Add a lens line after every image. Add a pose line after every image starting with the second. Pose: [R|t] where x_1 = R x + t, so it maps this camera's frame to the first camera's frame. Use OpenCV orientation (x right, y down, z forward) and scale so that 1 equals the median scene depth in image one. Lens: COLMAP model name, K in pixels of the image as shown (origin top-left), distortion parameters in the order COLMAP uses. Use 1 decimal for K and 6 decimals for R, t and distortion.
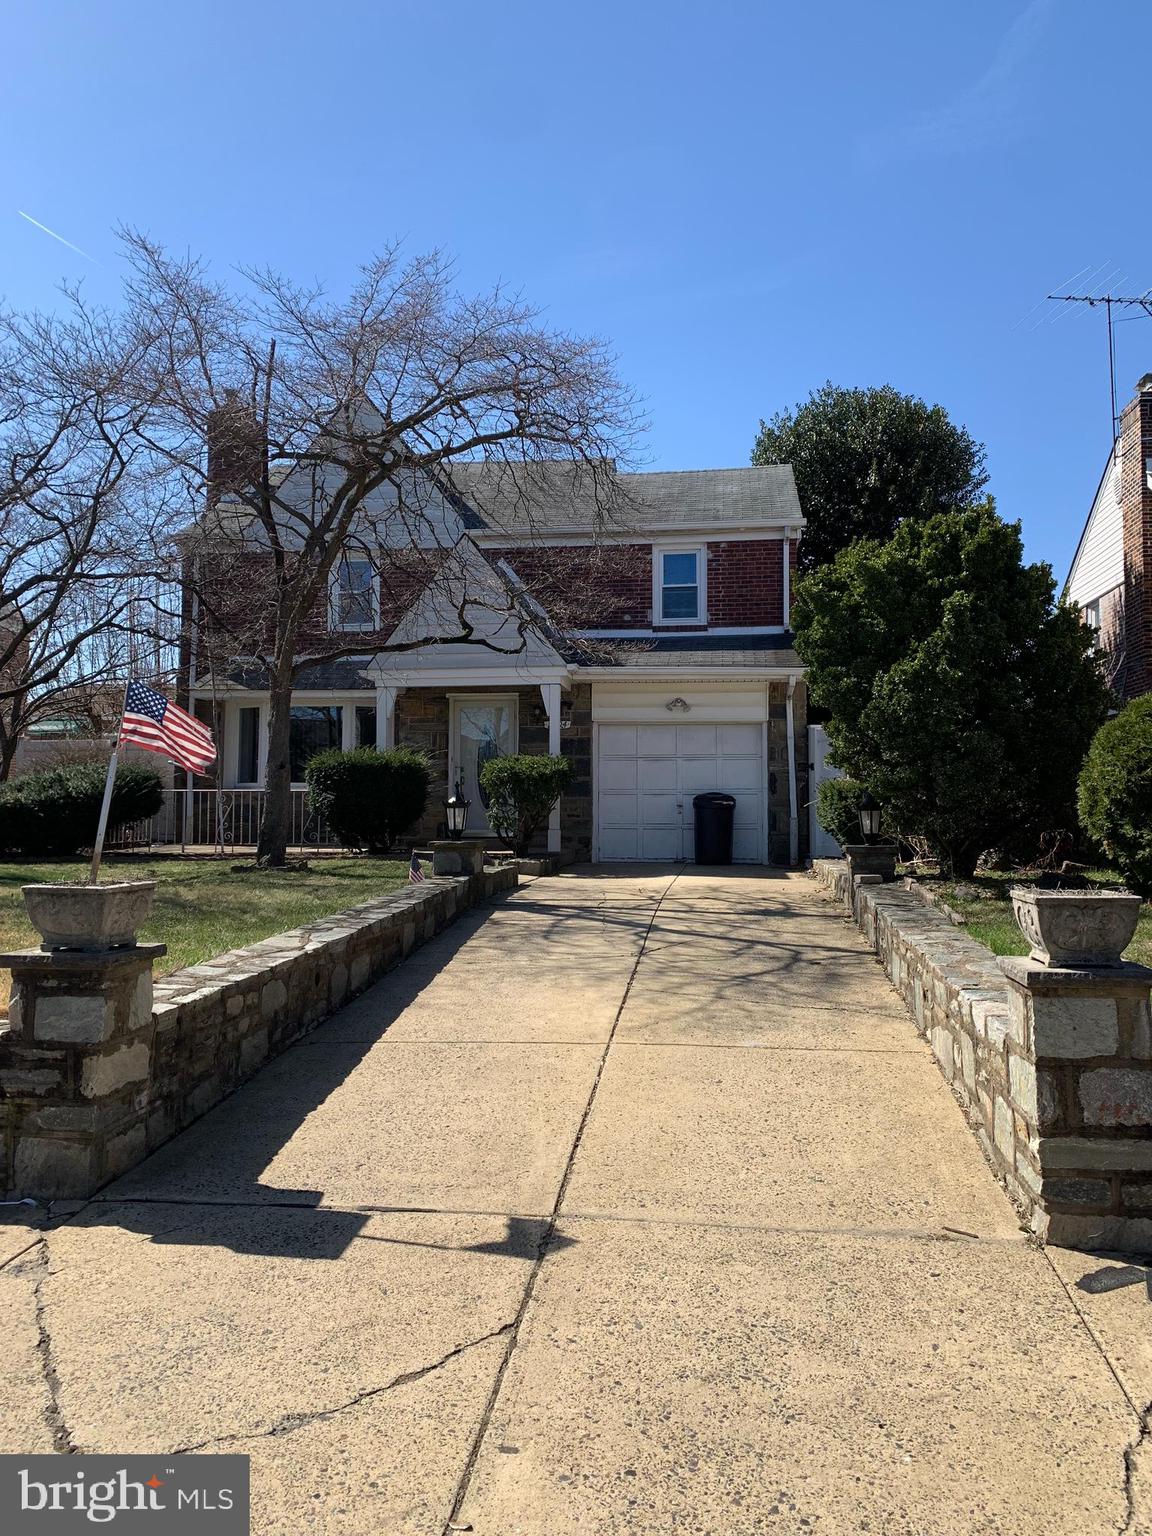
lens RADIAL K [[1175.3, 0, 589.9], [0, 1175.3, 773.7], [0, 0, 1]] dist [0.038342, -0.045807]
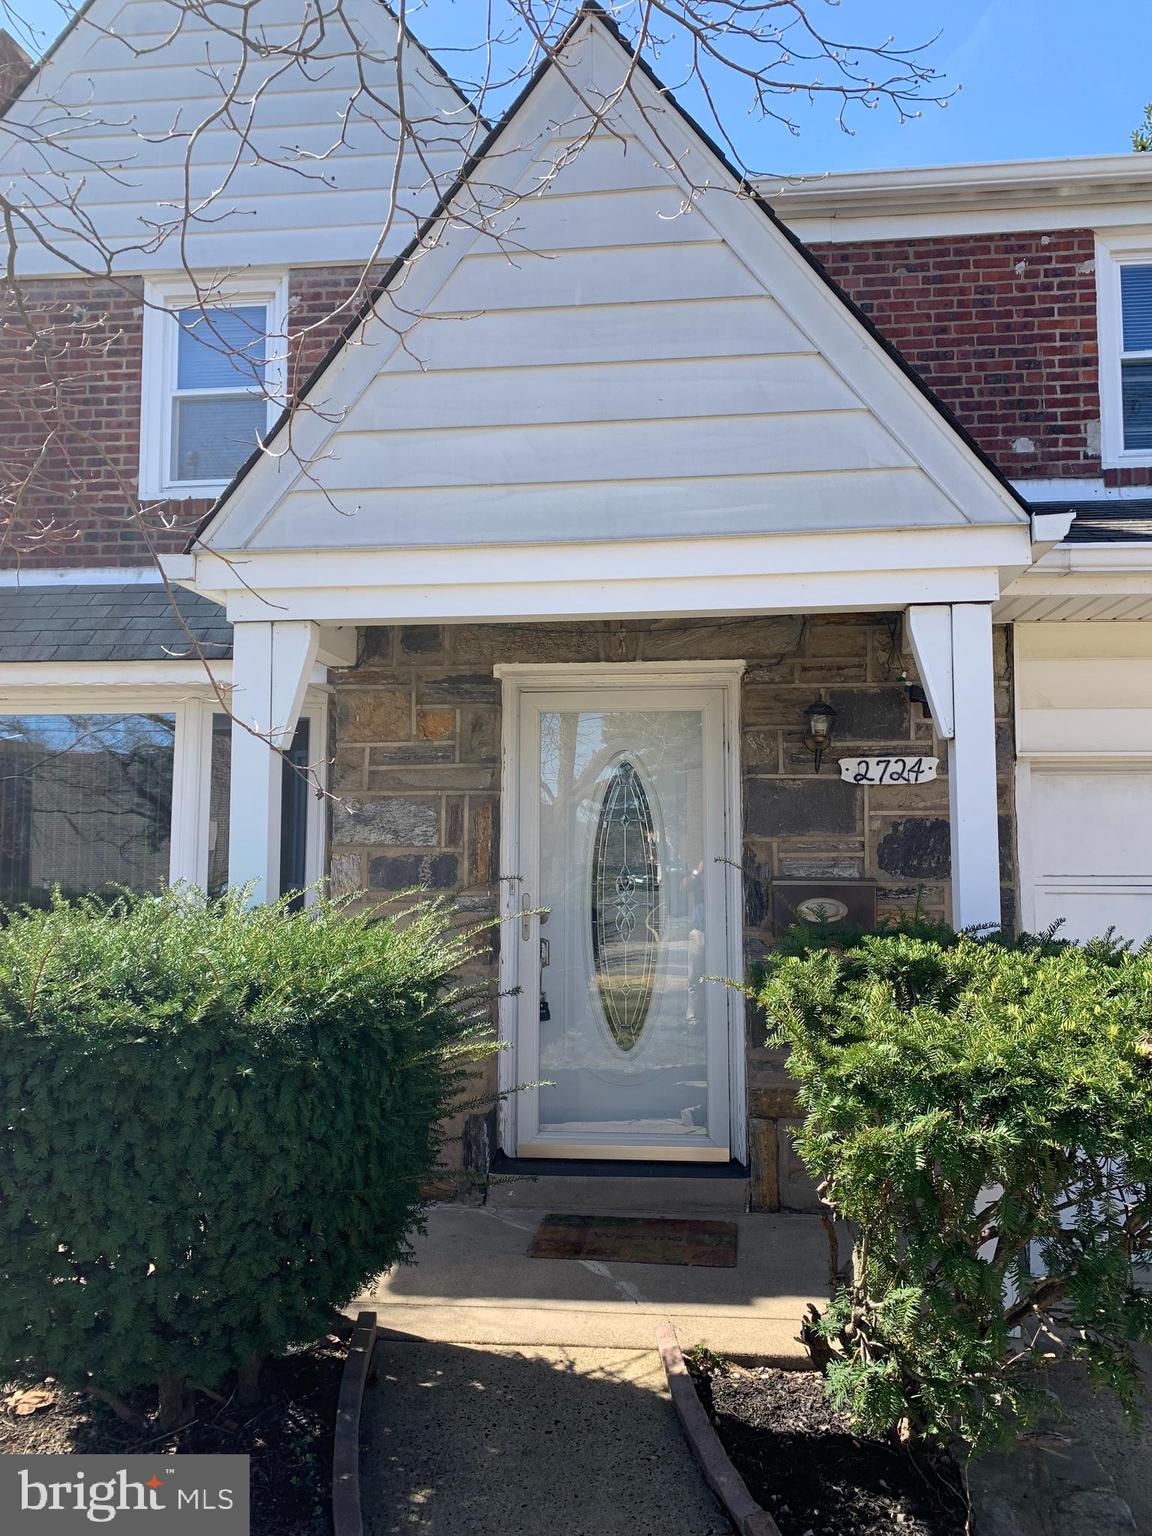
lens RADIAL K [[1175.3, 0, 577.6], [0, 1175.3, 766.4], [0, 0, 1]] dist [0.038342, -0.045807]
pose [[0.999930, -0.002850, 0.011504, -0.109951], [0.003266, 0.999336, -0.036303, -0.032934], [-0.011393, 0.036338, 0.999275, 0.739825]]
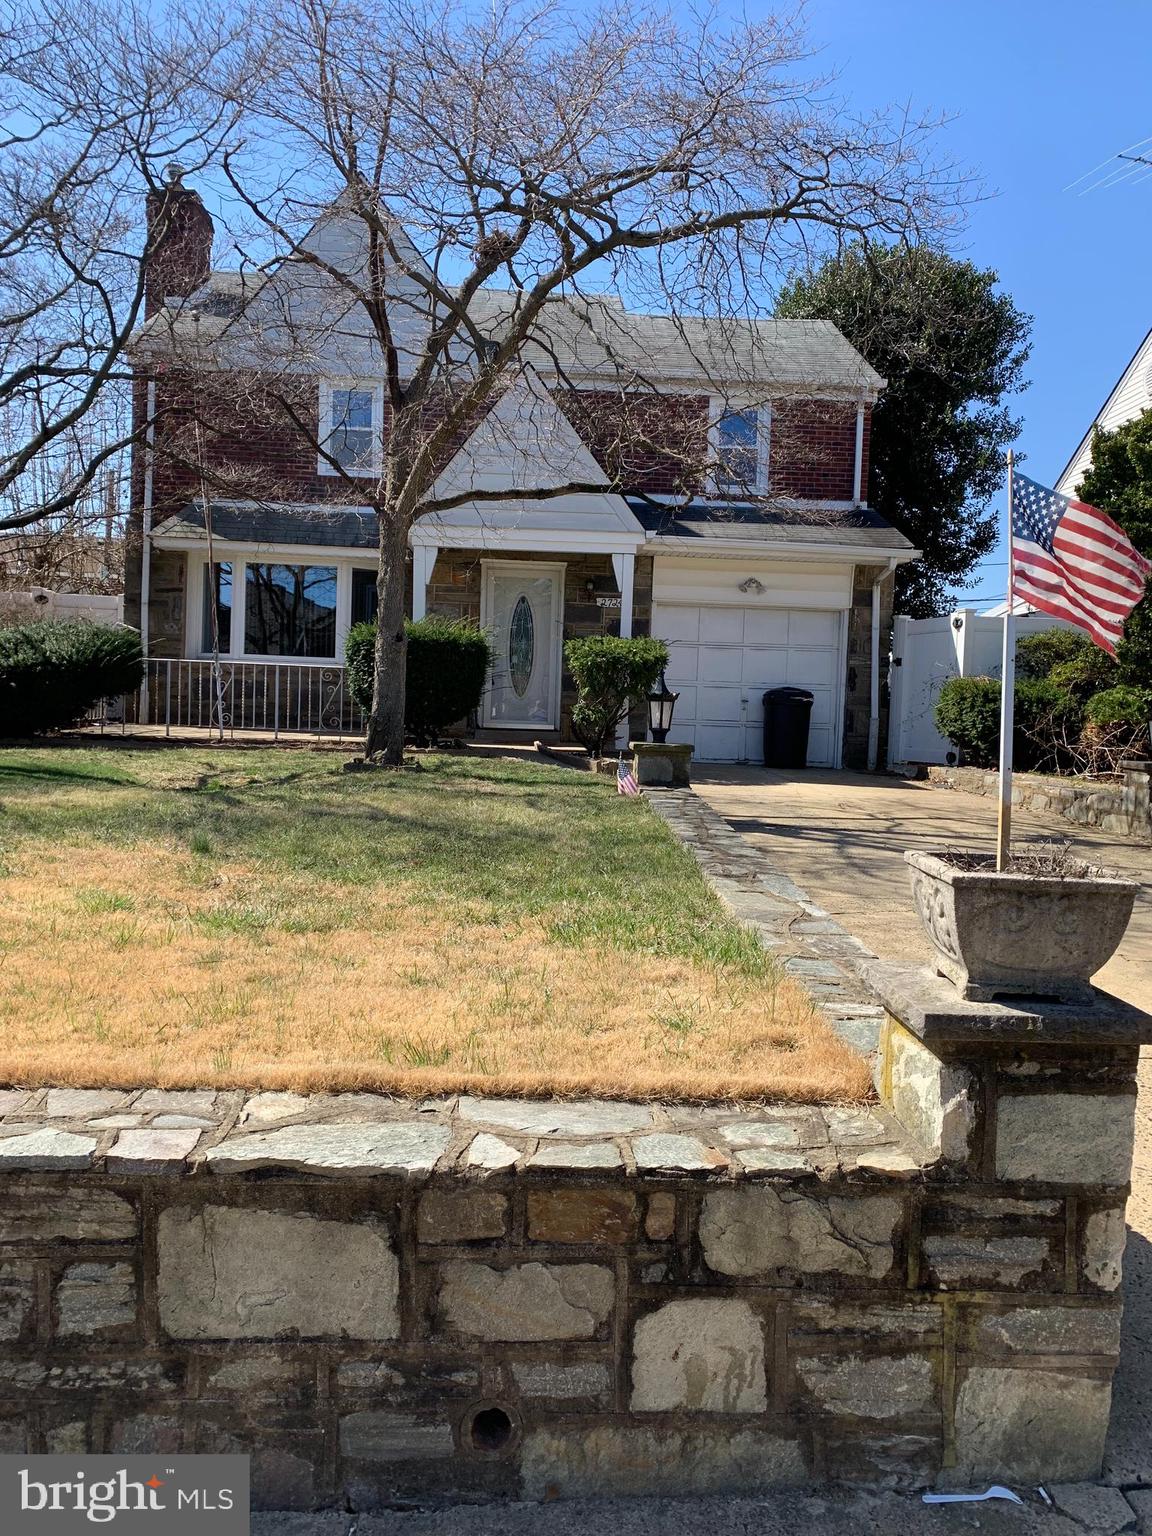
lens RADIAL K [[1175.3, 0, 569.6], [0, 1175.3, 770.7], [0, 0, 1]] dist [0.038342, -0.045807]
pose [[0.987421, 0.026384, 0.155895, -0.196454], [-0.041224, 0.994837, 0.092740, 0.003213], [-0.152643, -0.098000, 0.983410, 0.146939]]
